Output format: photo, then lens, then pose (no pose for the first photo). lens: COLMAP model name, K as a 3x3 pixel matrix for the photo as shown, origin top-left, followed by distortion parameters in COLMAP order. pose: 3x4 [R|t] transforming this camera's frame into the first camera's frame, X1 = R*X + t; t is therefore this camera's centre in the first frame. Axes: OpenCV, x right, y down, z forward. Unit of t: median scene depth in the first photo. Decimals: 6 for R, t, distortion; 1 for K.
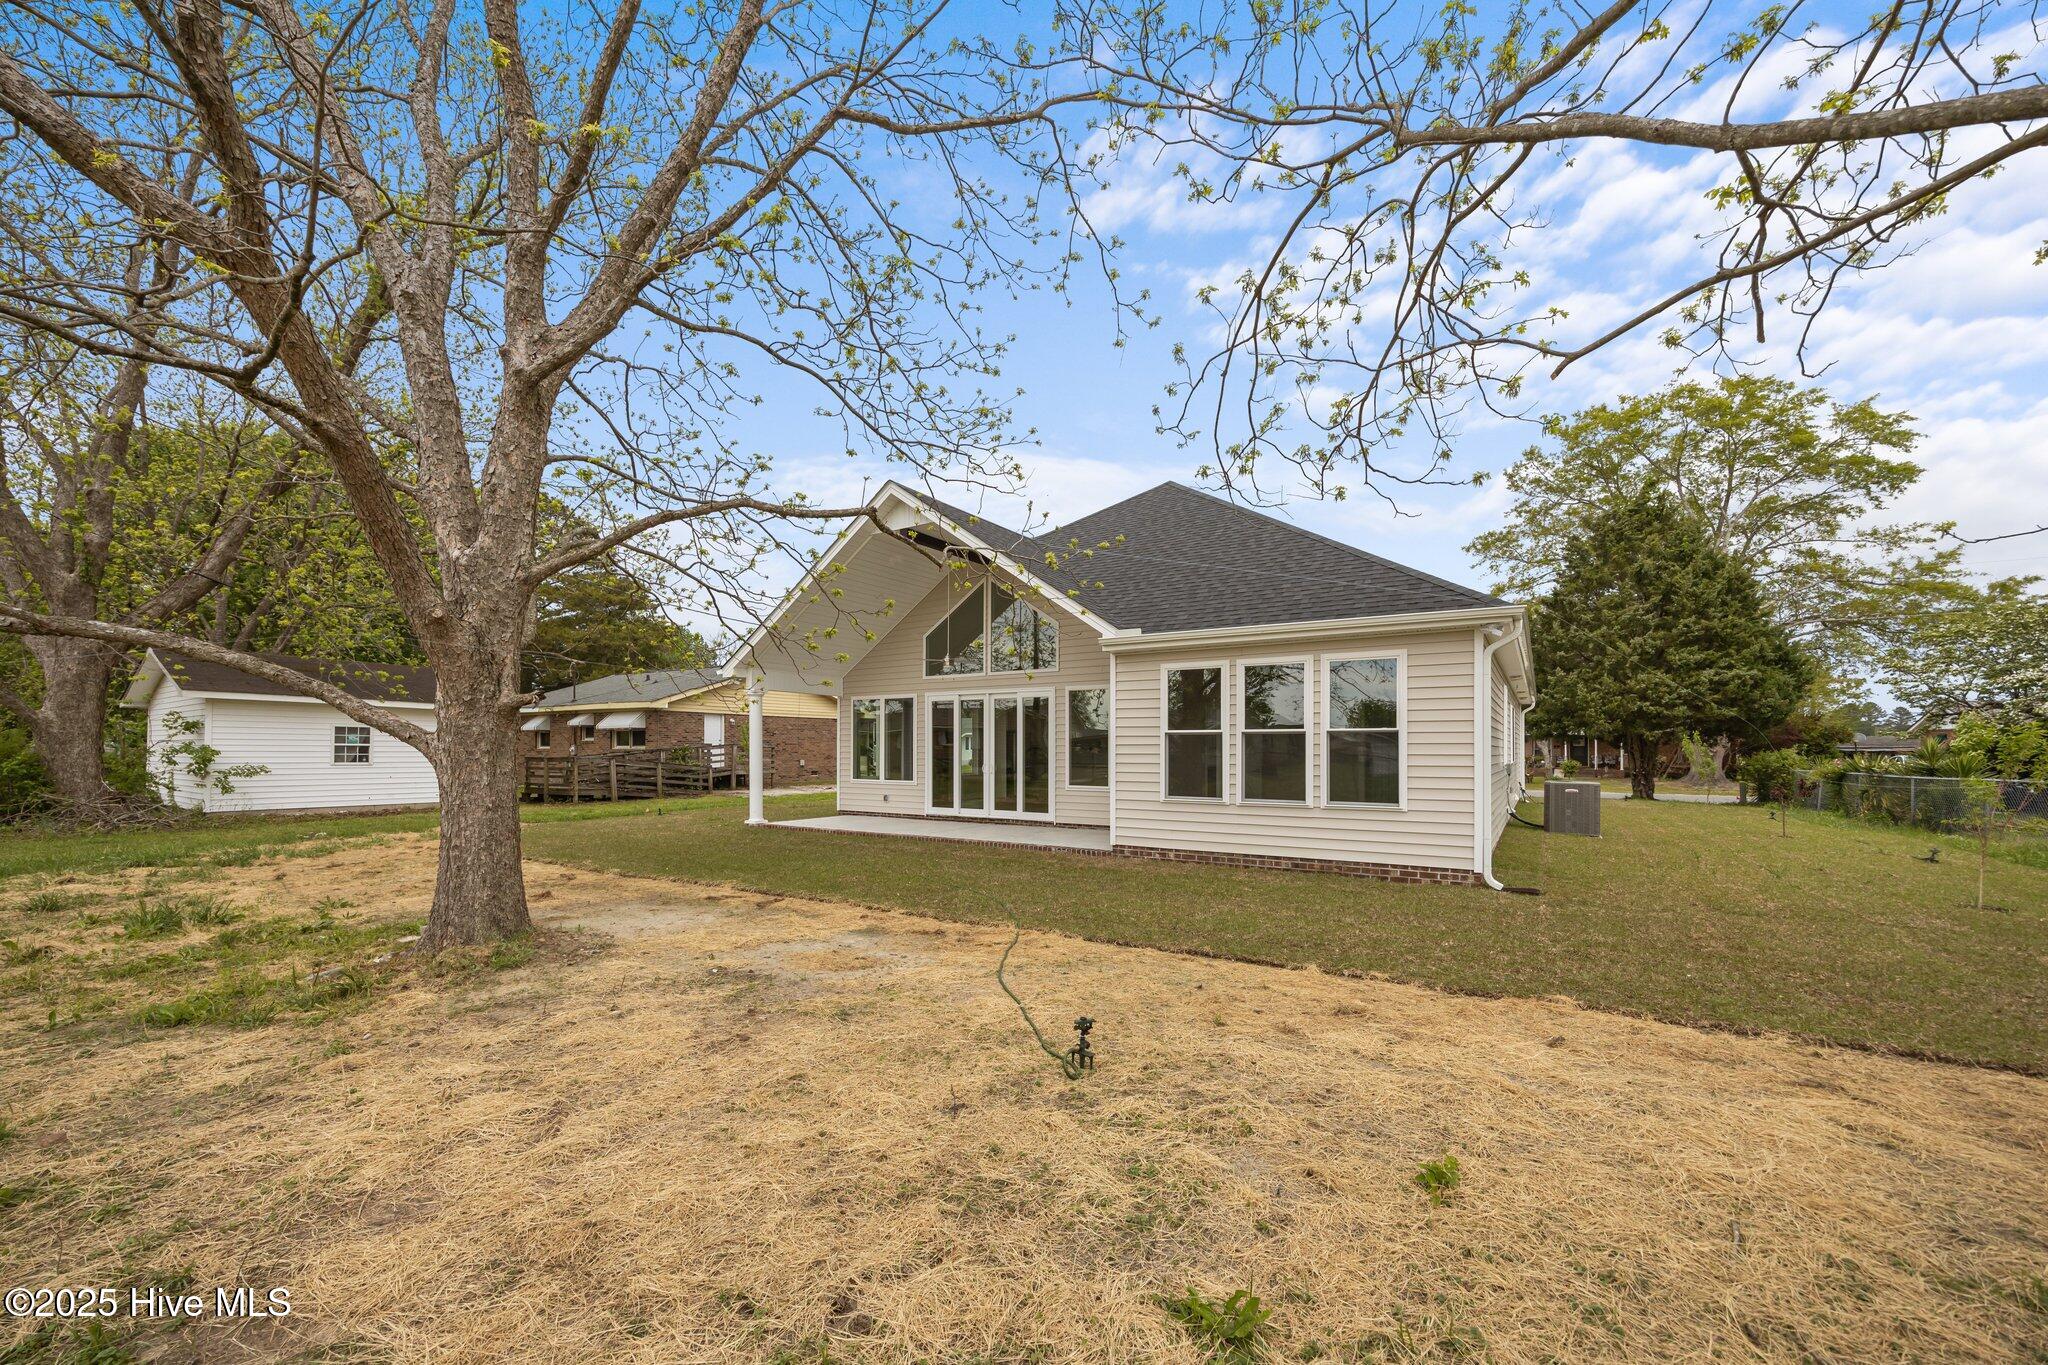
lens RADIAL K [[814.5, 0, 1023.8], [0, 814.5, 746.5], [0, 0, 1]] dist [0.000128, 0.000010]
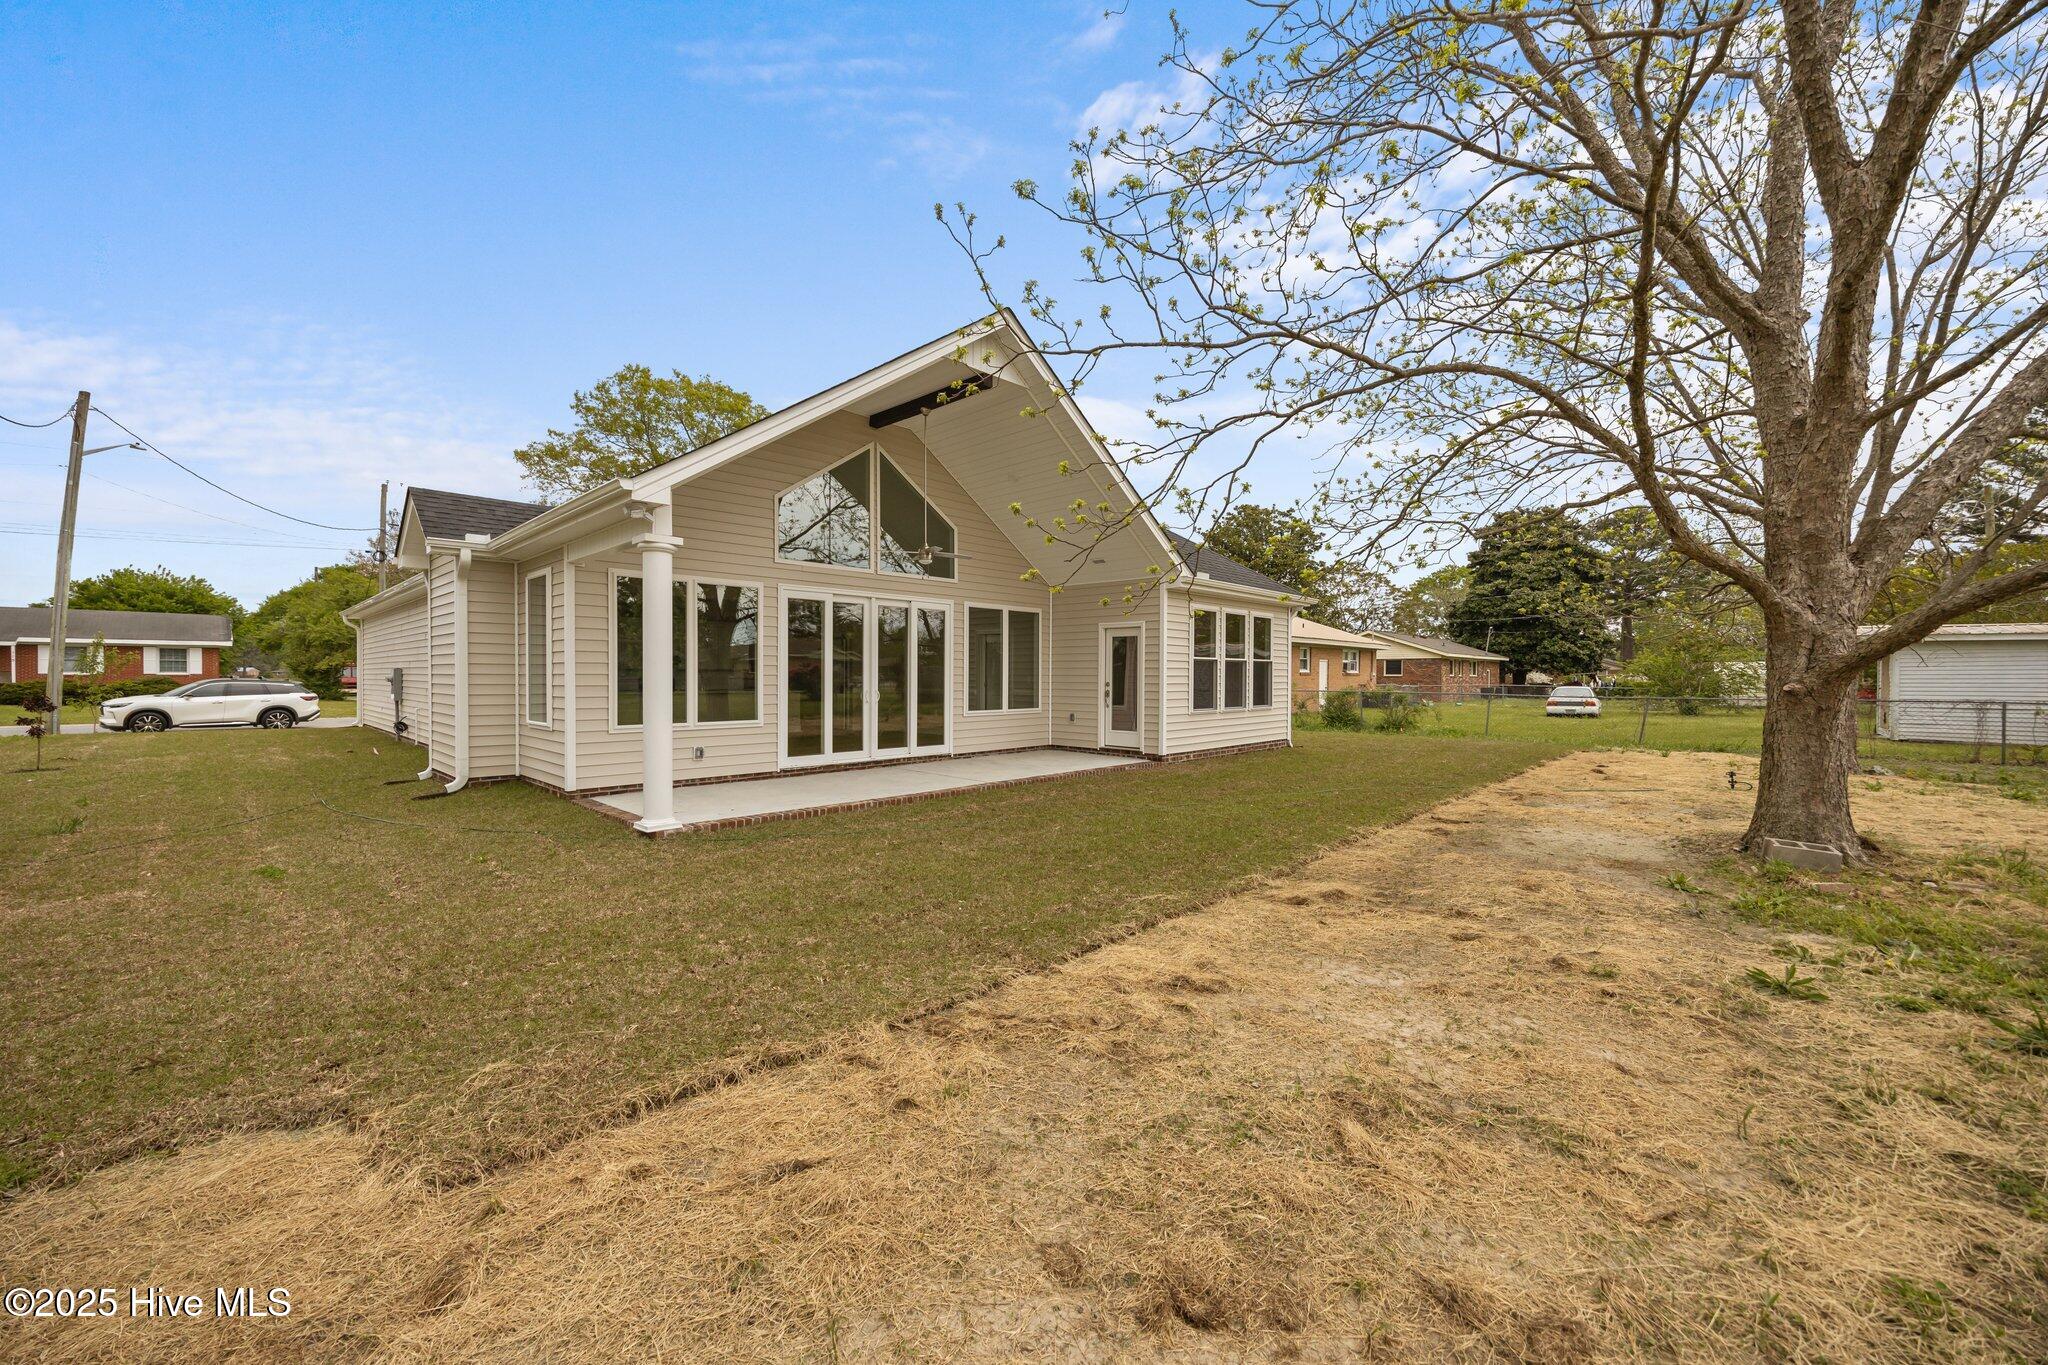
lens RADIAL K [[785.6, 0, 1024.0], [0, 785.6, 682.5], [0, 0, 1]] dist [0.014430, 0.000048]
pose [[0.190508, -0.010473, 0.981630, -0.763564], [-0.004329, 0.999924, 0.011508, 0.005593], [-0.981676, -0.006442, 0.190448, 0.745334]]
